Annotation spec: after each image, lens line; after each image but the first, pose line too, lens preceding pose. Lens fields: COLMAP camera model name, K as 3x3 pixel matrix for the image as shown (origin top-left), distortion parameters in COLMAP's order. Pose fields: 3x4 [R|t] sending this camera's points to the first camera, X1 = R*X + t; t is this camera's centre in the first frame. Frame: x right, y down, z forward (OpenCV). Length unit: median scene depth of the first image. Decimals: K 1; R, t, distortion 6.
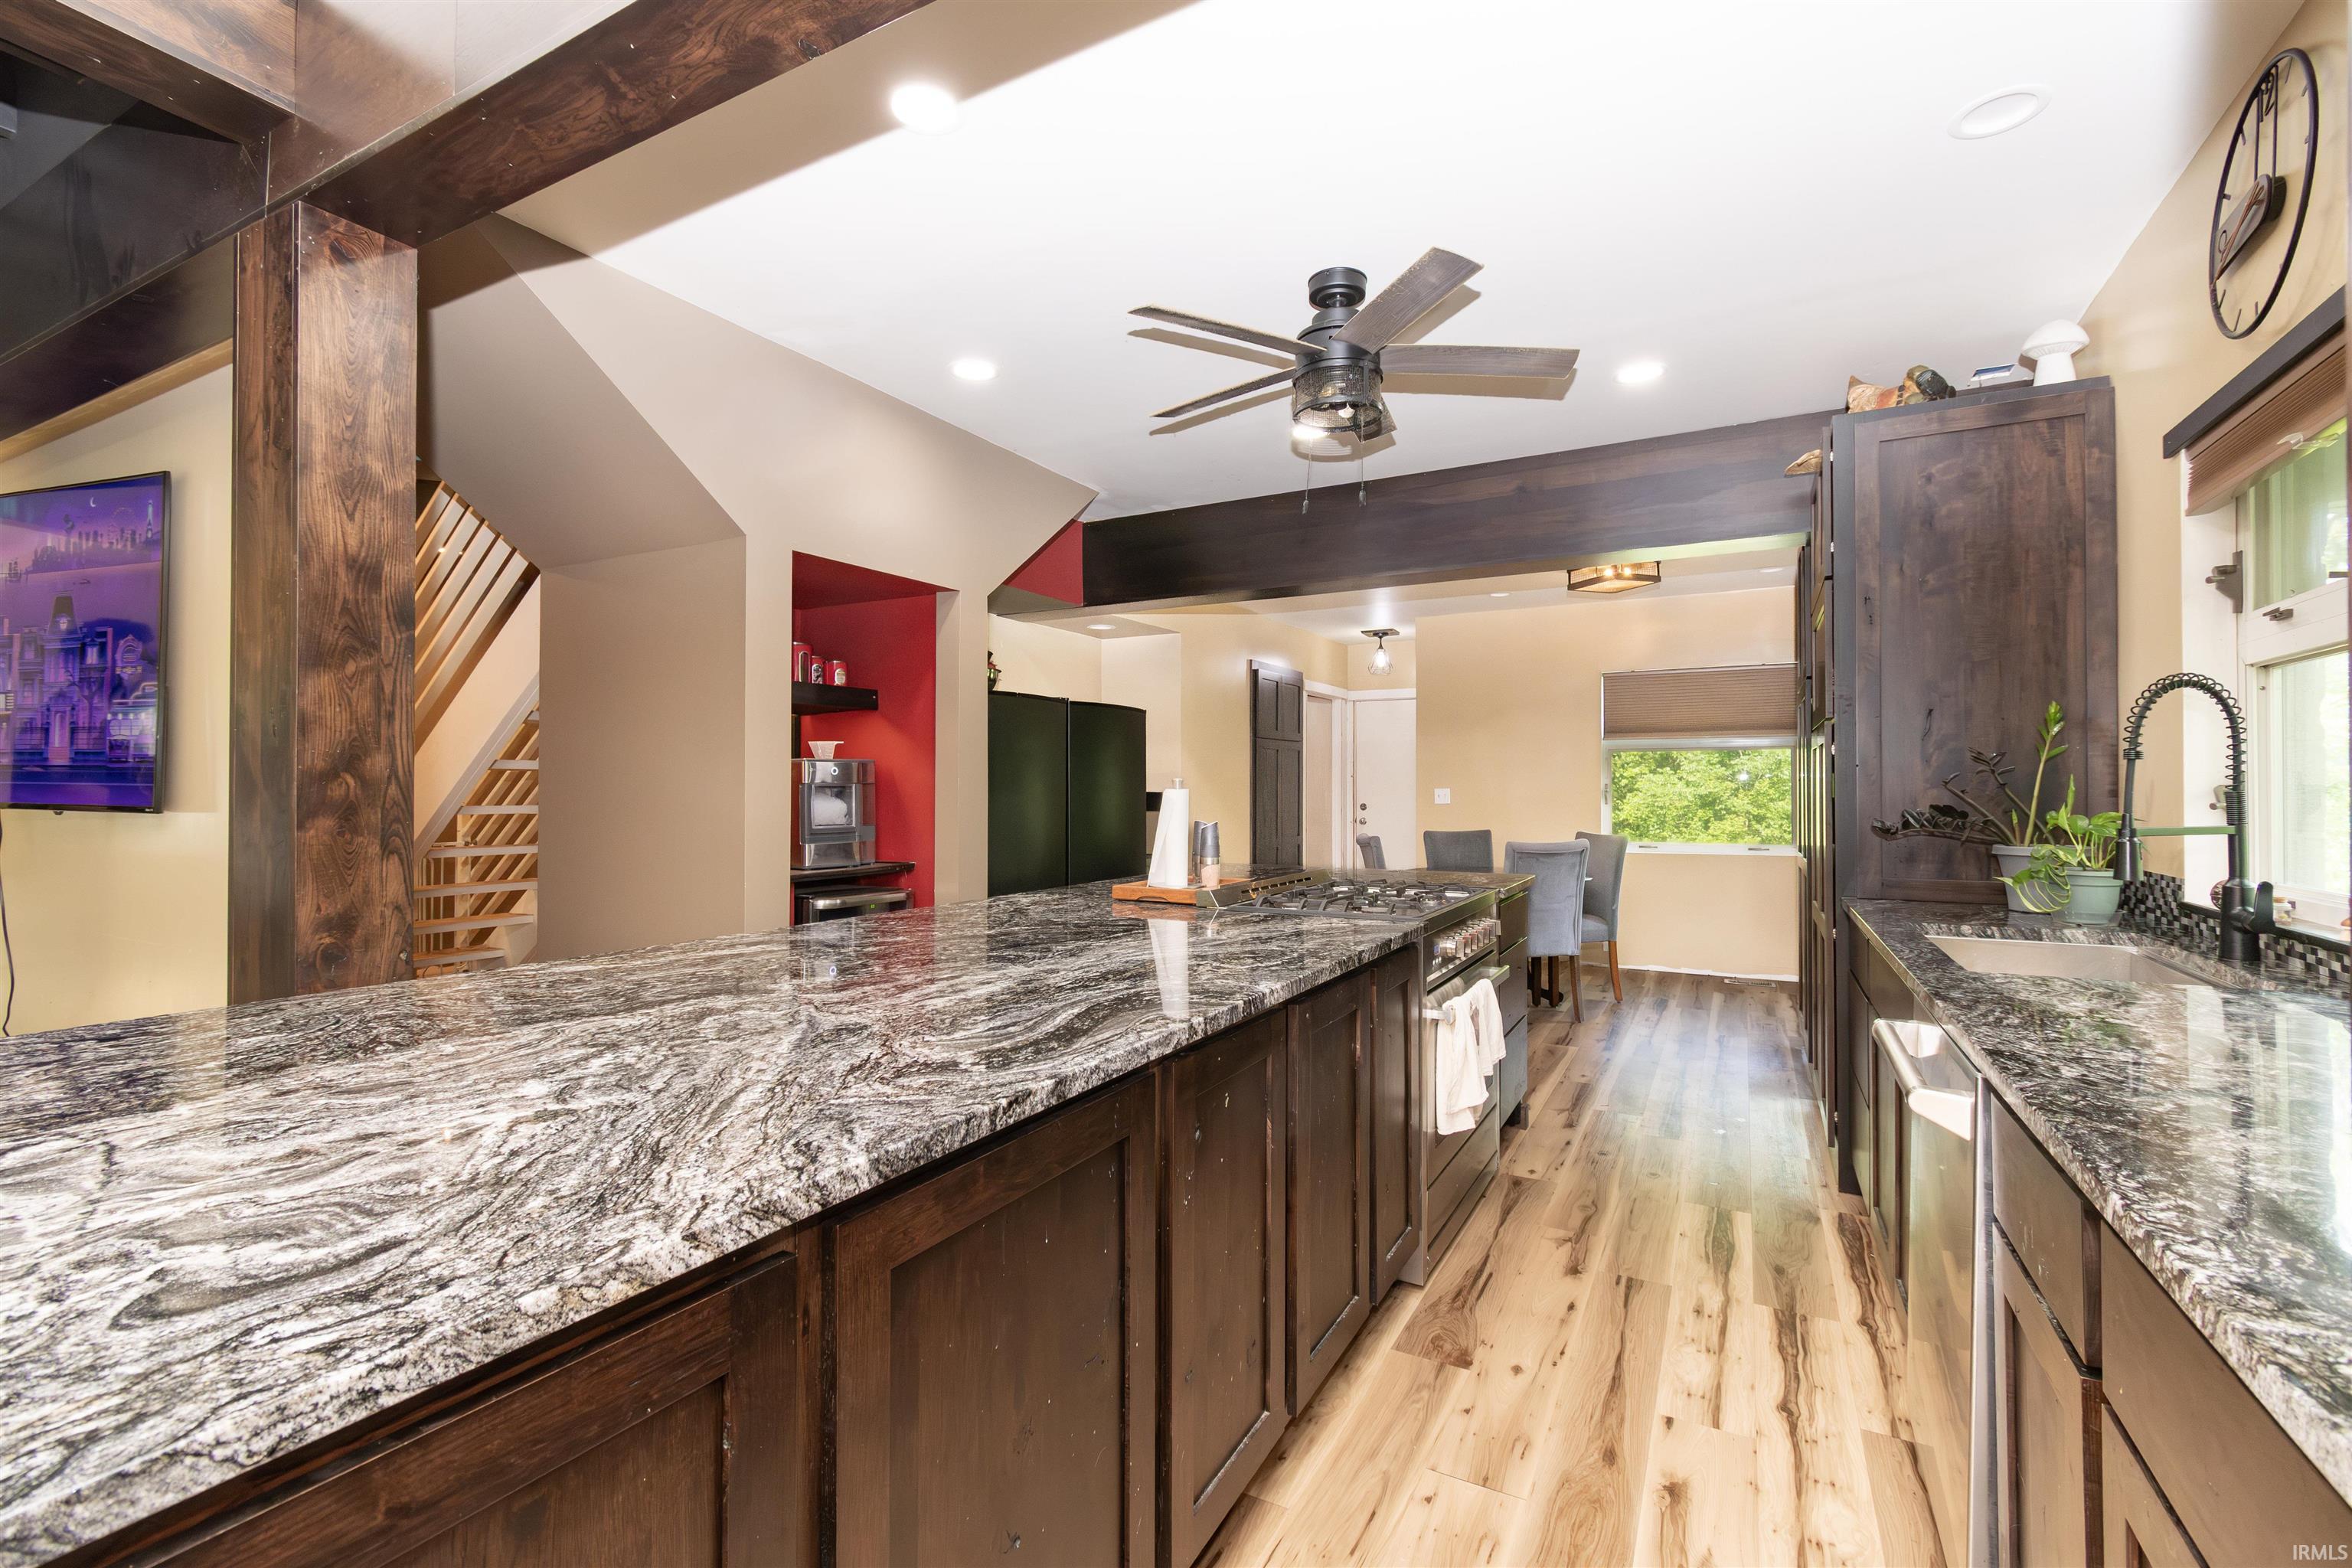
lens RADIAL K [[1080.3, 0, 1165.6], [0, 1080.3, 778.8], [0, 0, 1]] dist [0.002362, 0.001318]
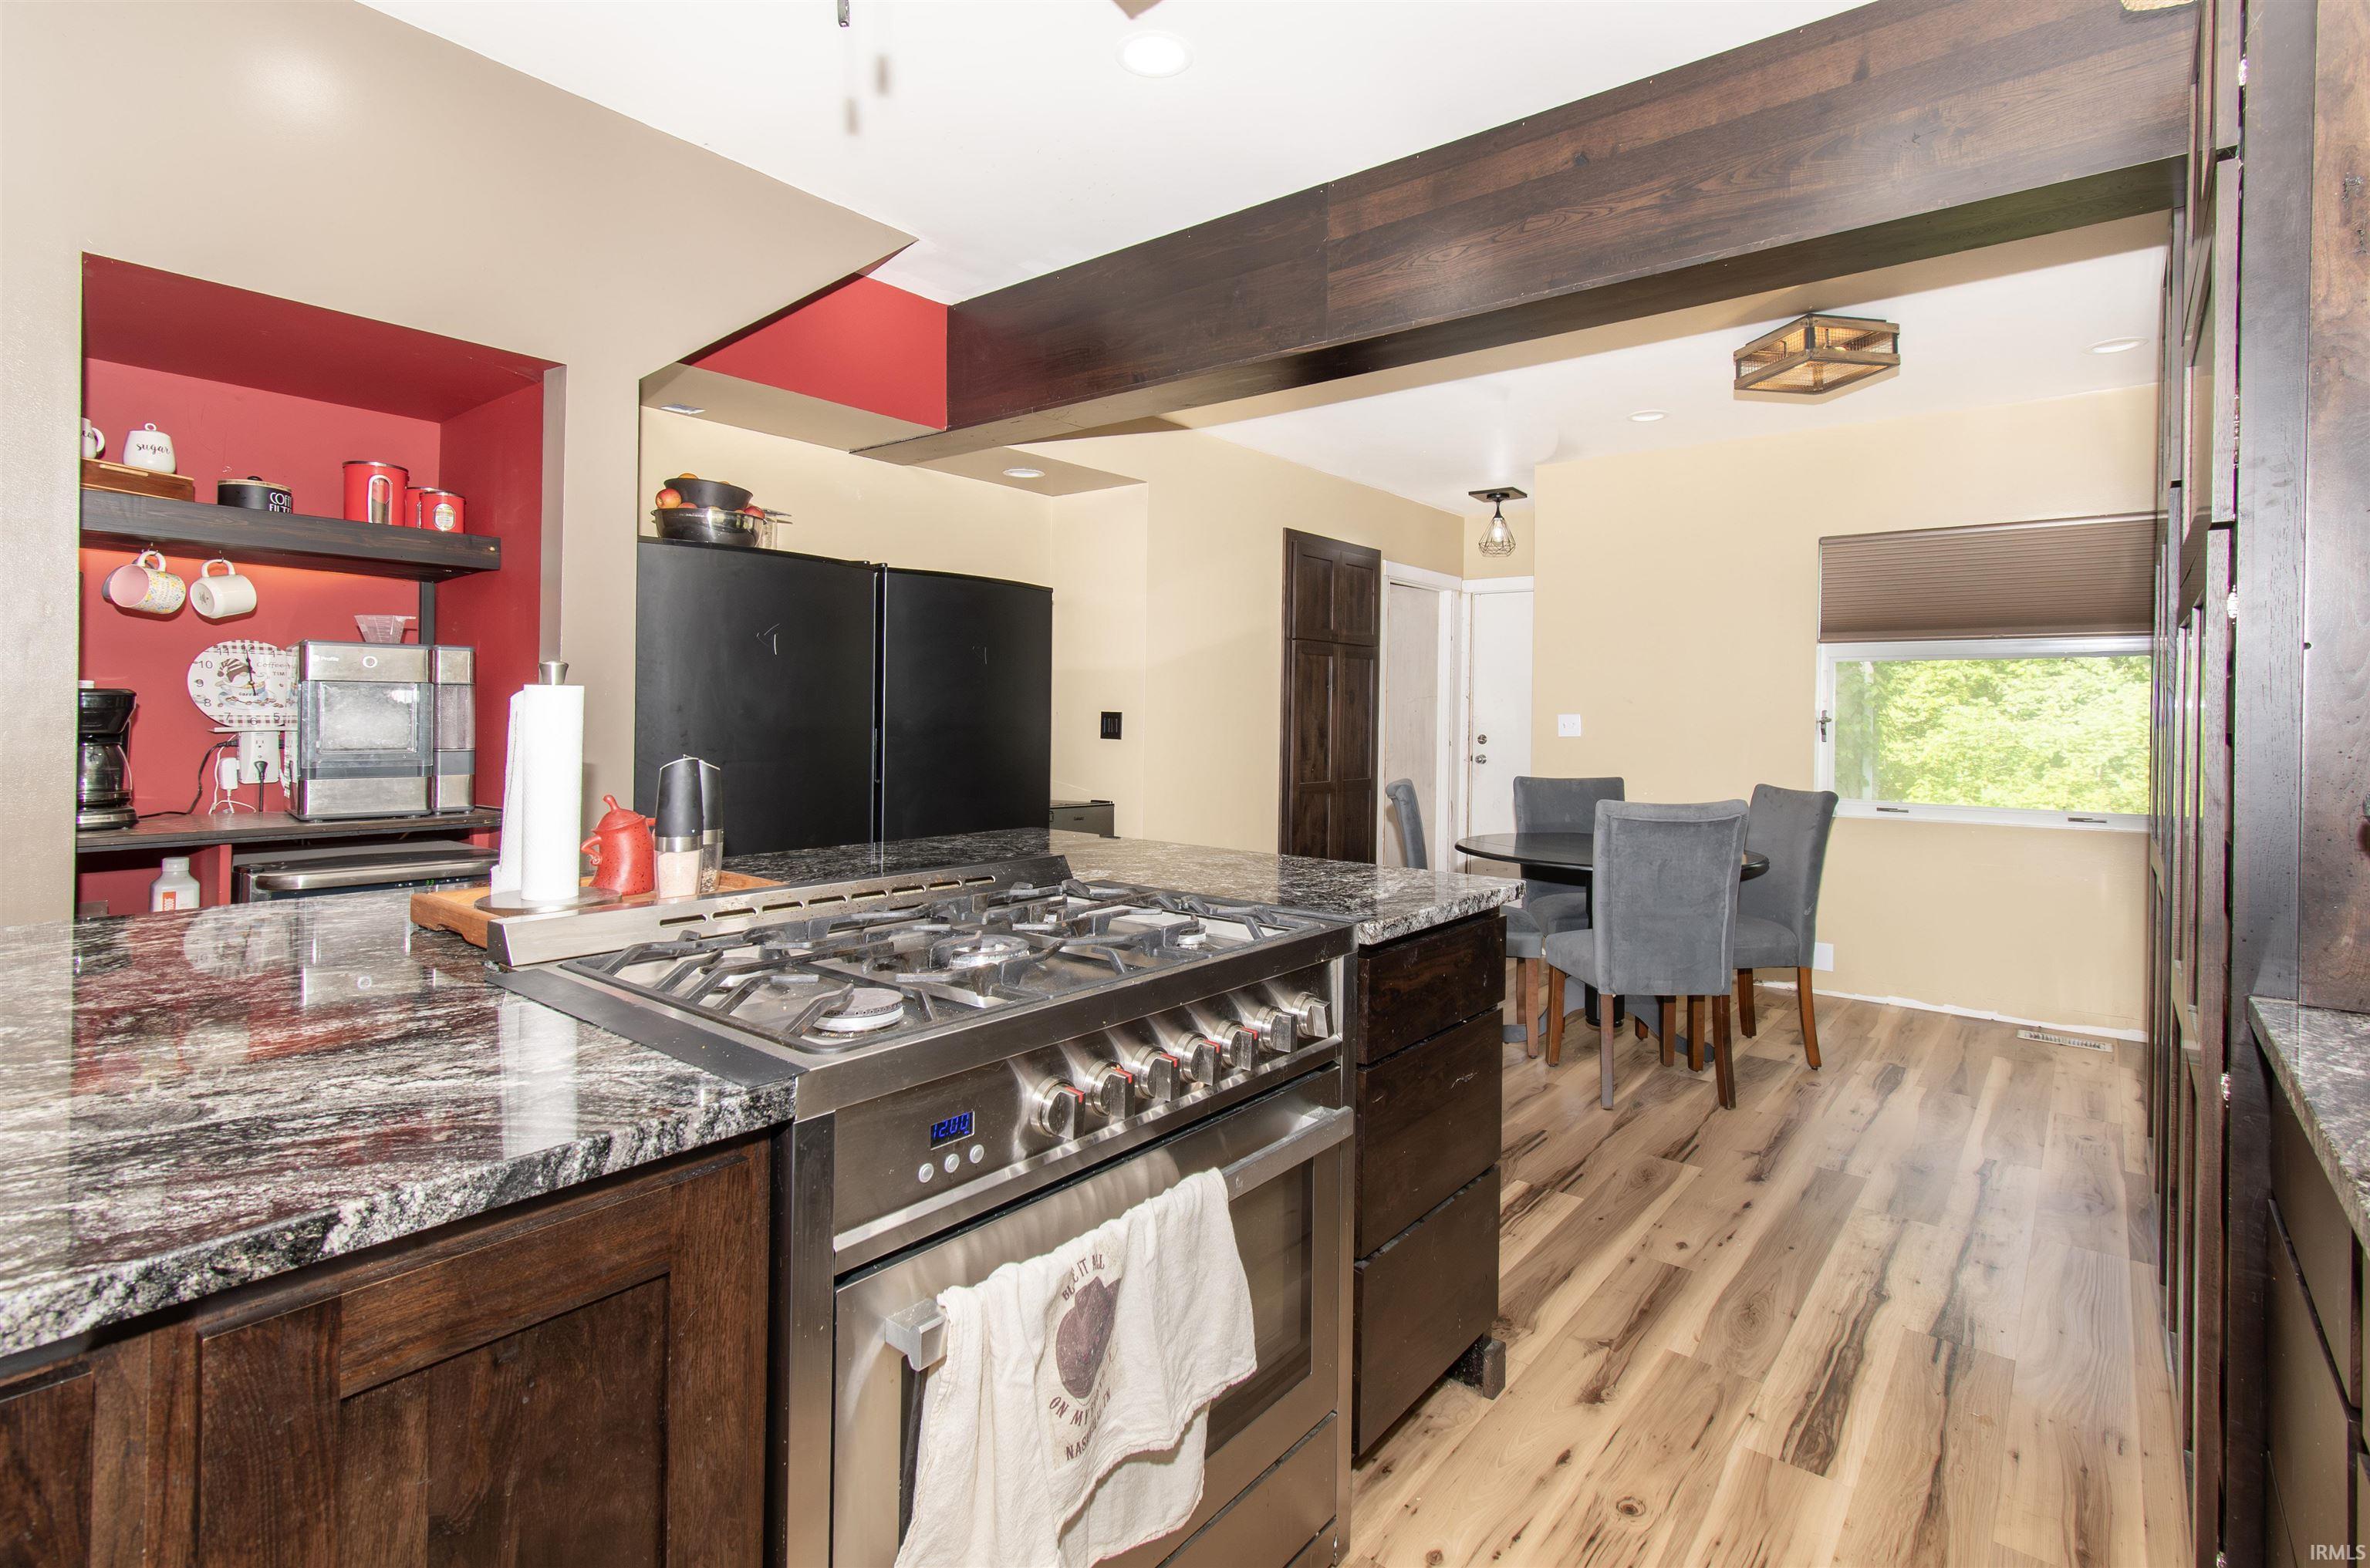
lens RADIAL K [[1088.4, 0, 1230.7], [0, 1088.4, 716.4], [0, 0, 1]] dist [0.002362, 0.001318]
pose [[0.982278, 0.017057, -0.186651, 0.196736], [-0.015200, 0.999820, 0.011374, 0.006282], [0.186811, -0.008335, 0.982361, 0.320023]]
